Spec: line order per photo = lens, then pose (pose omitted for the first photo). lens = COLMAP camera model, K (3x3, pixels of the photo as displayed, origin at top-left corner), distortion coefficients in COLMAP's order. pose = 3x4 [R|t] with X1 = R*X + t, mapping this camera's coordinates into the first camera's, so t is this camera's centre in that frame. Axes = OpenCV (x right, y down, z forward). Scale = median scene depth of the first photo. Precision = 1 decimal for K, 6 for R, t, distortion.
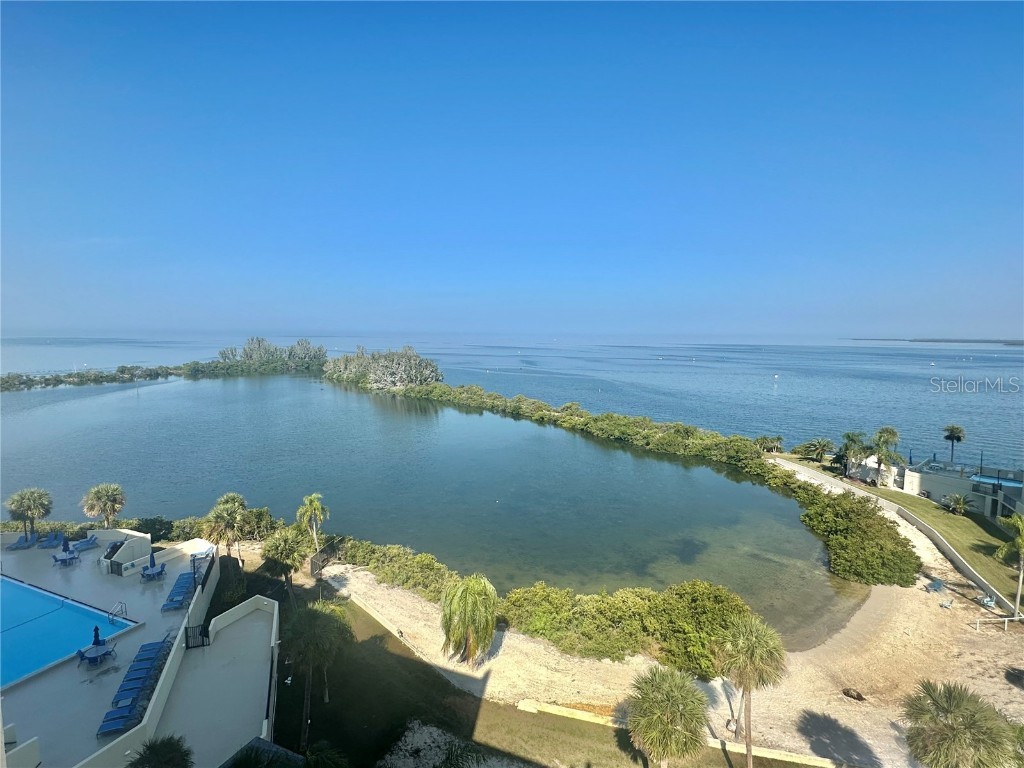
lens RADIAL K [[534.2, 0, 512.0], [0, 534.2, 384.0], [0, 0, 1]] dist [-0.001709, 0.000281]
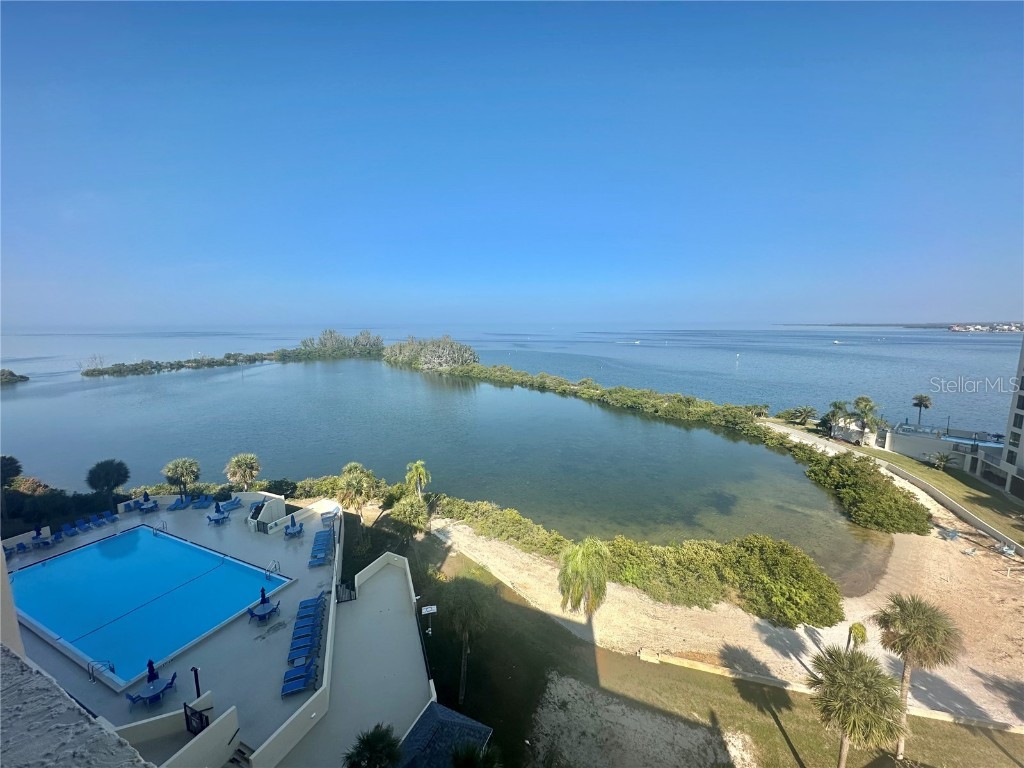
lens RADIAL K [[407.0, 0, 512.0], [0, 407.0, 384.0], [0, 0, 1]] dist [-0.002106, 0.000922]
pose [[0.999825, -0.011865, -0.014450, -0.117266], [0.012601, 0.998570, 0.051944, -0.008614], [0.013813, -0.052117, 0.998545, 0.084236]]
